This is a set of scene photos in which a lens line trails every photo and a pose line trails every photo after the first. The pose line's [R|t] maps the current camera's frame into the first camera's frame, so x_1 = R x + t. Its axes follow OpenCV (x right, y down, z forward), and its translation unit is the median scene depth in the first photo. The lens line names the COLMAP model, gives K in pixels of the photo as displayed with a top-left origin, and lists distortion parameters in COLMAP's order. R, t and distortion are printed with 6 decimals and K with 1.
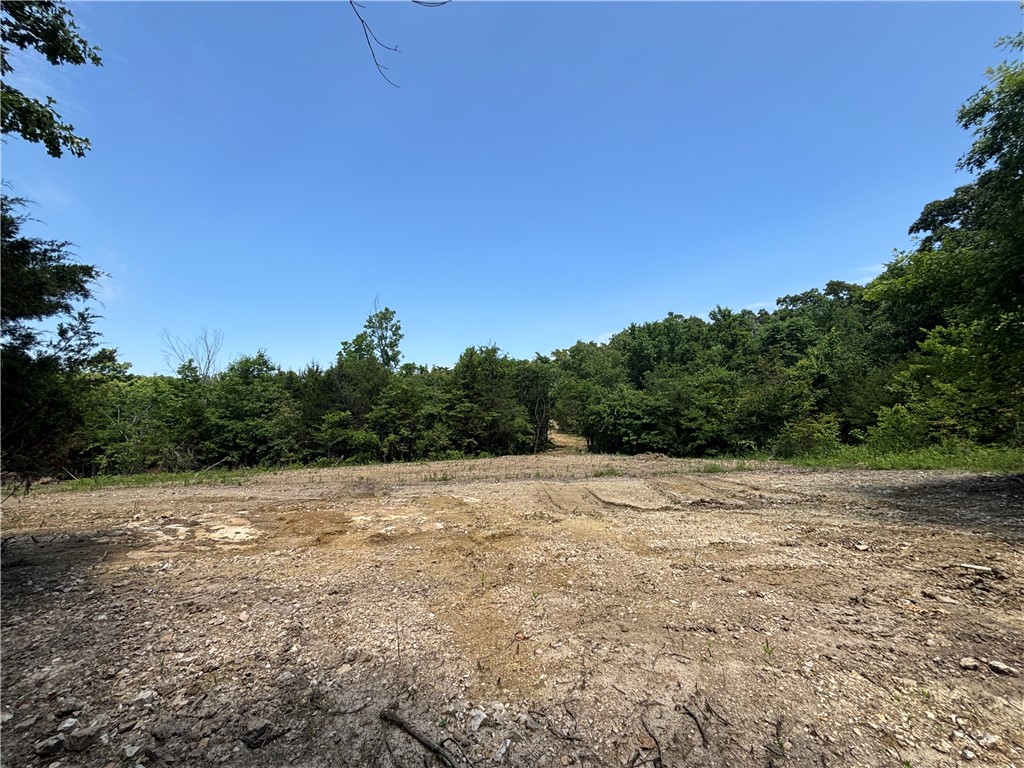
lens RADIAL K [[409.2, 0, 510.3], [0, 409.2, 385.7], [0, 0, 1]] dist [-0.007156, 0.000746]
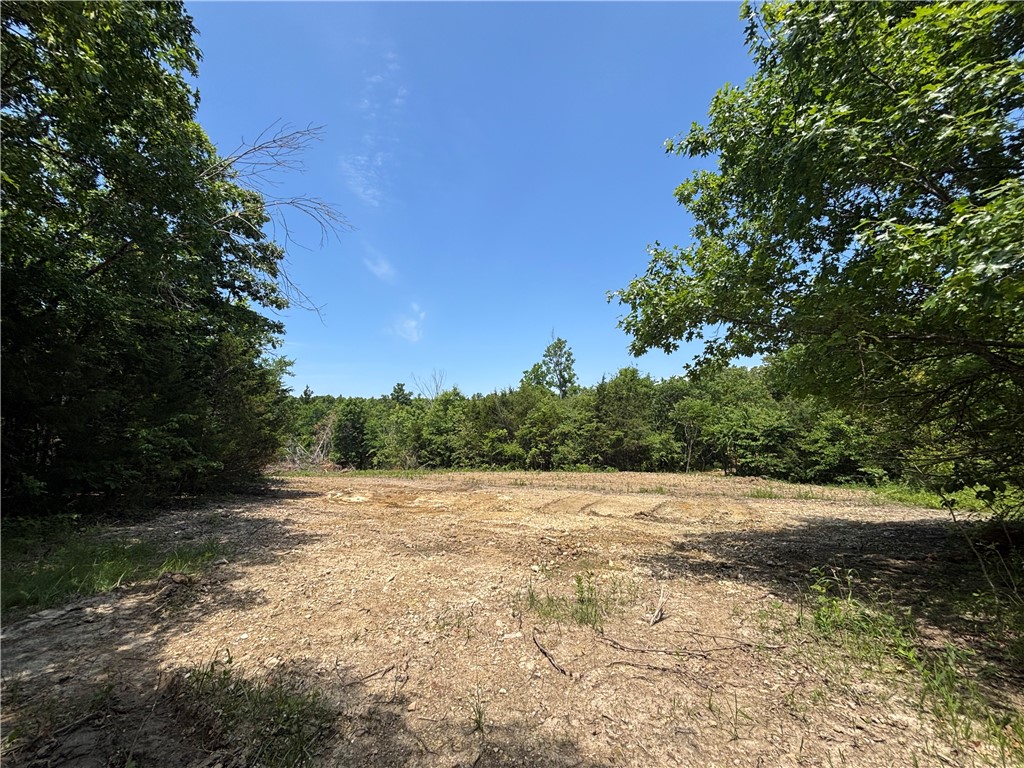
lens RADIAL K [[409.2, 0, 515.1], [0, 409.2, 385.0], [0, 0, 1]] dist [-0.007156, 0.000746]
pose [[0.854075, -0.051285, -0.517615, 0.312480], [0.036781, 0.998591, -0.038251, -0.028766], [0.518847, 0.013631, 0.854758, -0.099208]]
